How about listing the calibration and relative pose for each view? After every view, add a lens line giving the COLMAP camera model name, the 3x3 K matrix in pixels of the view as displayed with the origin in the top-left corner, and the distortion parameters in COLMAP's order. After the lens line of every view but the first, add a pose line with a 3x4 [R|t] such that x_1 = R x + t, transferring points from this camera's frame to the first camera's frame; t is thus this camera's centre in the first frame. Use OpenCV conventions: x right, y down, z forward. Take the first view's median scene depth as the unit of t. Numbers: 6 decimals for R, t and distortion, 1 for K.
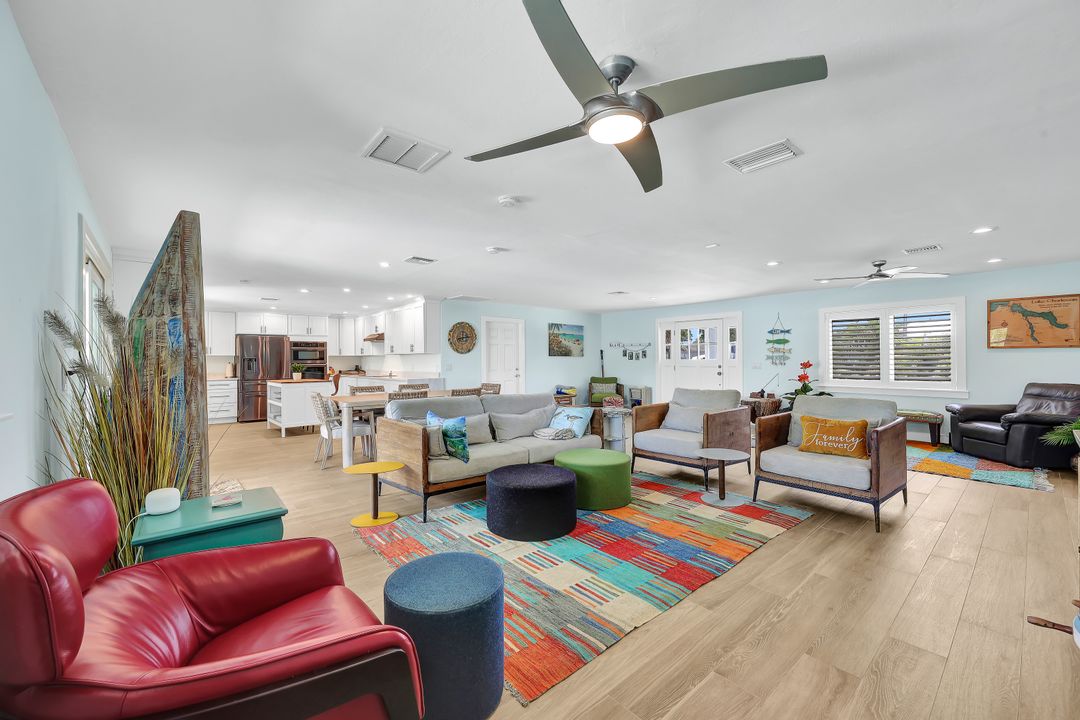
lens RADIAL K [[440.5, 0, 540.0], [0, 440.5, 360.0], [0, 0, 1]] dist [0.003596, 0.000517]
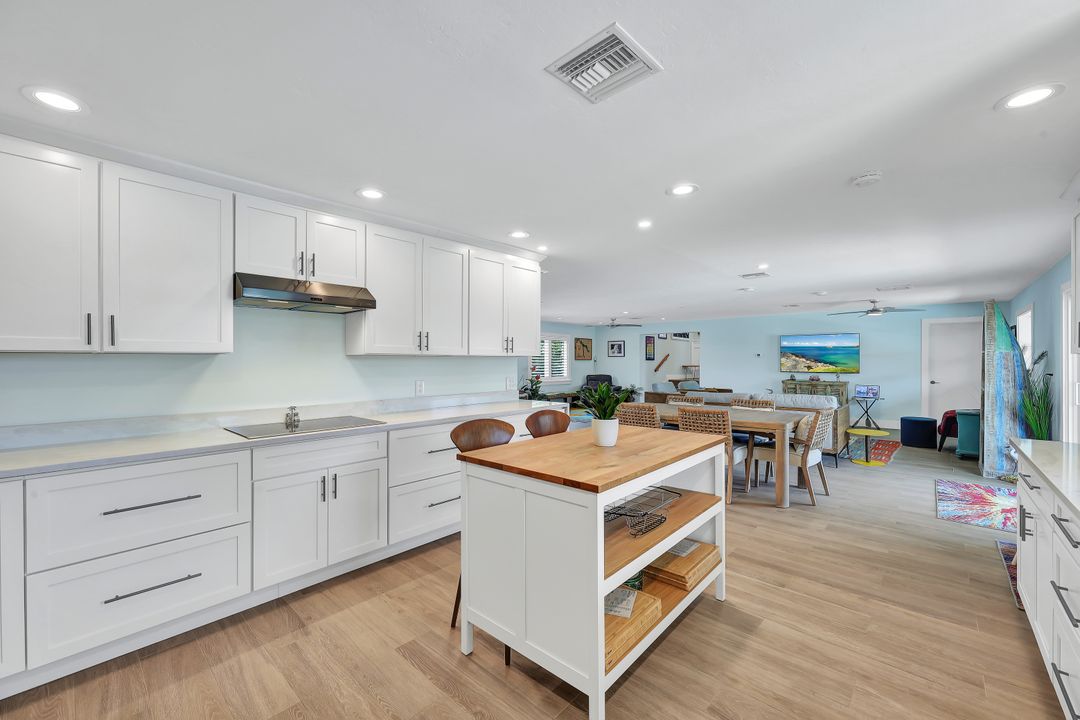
lens RADIAL K [[427.9, 0, 540.0], [0, 427.9, 360.0], [0, 0, 1]] dist [-0.001029, -0.000165]
pose [[-0.107957, 0.008828, 0.994116, -0.663312], [0.001540, 0.999961, -0.008712, -0.004906], [-0.994154, 0.000590, -0.107966, 0.875149]]
